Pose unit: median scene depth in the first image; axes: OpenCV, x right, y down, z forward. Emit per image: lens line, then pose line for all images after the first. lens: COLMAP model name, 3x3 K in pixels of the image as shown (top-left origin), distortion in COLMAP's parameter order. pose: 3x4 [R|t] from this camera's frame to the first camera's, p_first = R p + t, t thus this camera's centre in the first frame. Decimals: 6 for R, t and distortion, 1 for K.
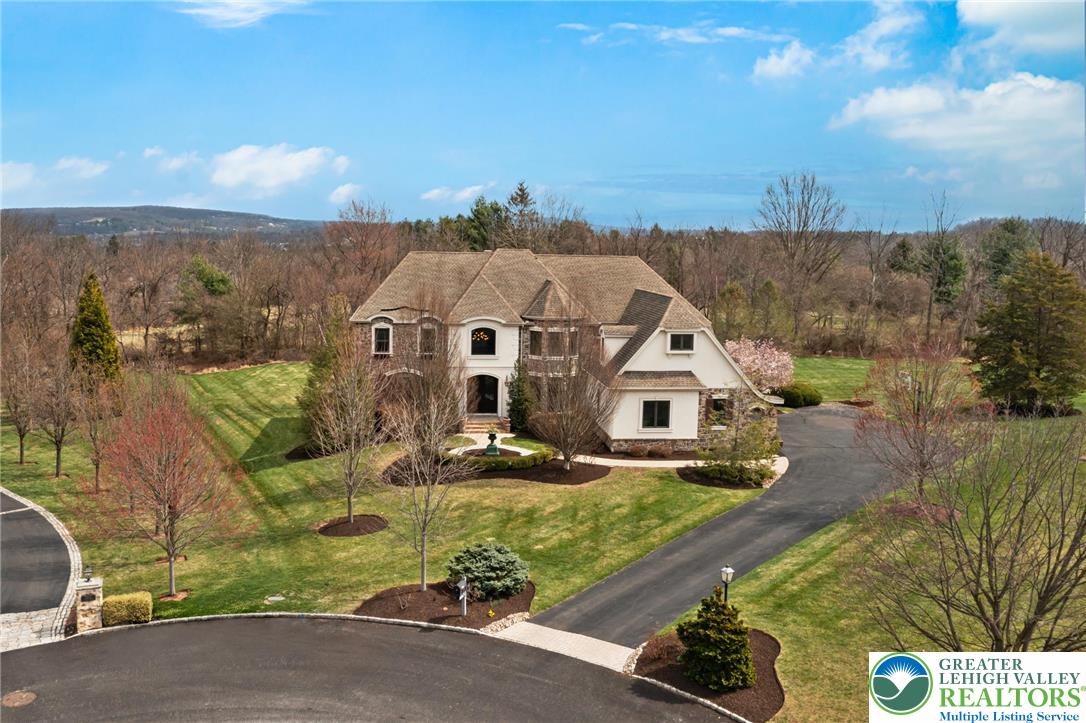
lens RADIAL K [[938.5, 0, 501.1], [0, 938.5, 356.7], [0, 0, 1]] dist [-0.003007, 0.001532]
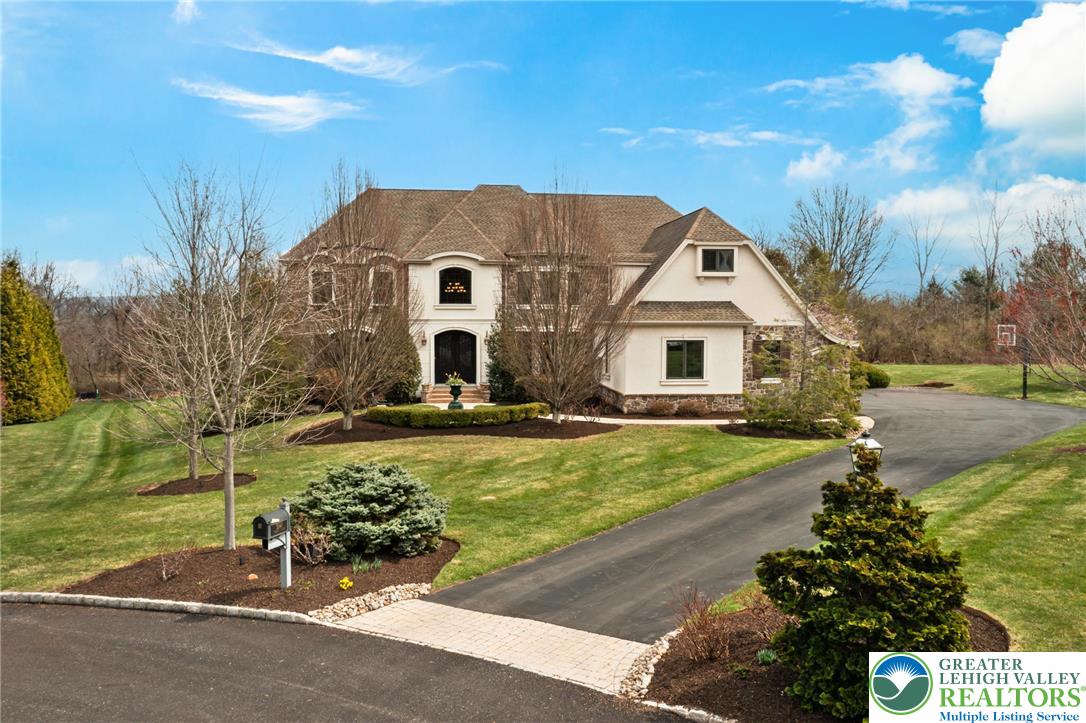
lens RADIAL K [[894.2, 0, 543.0], [0, 894.2, 361.5], [0, 0, 1]] dist [-0.000598, 0.000929]
pose [[0.999864, -0.012967, 0.010220, 0.056840], [0.013757, 0.996586, -0.081410, 0.134912], [-0.009130, 0.081539, 0.996628, 0.365998]]
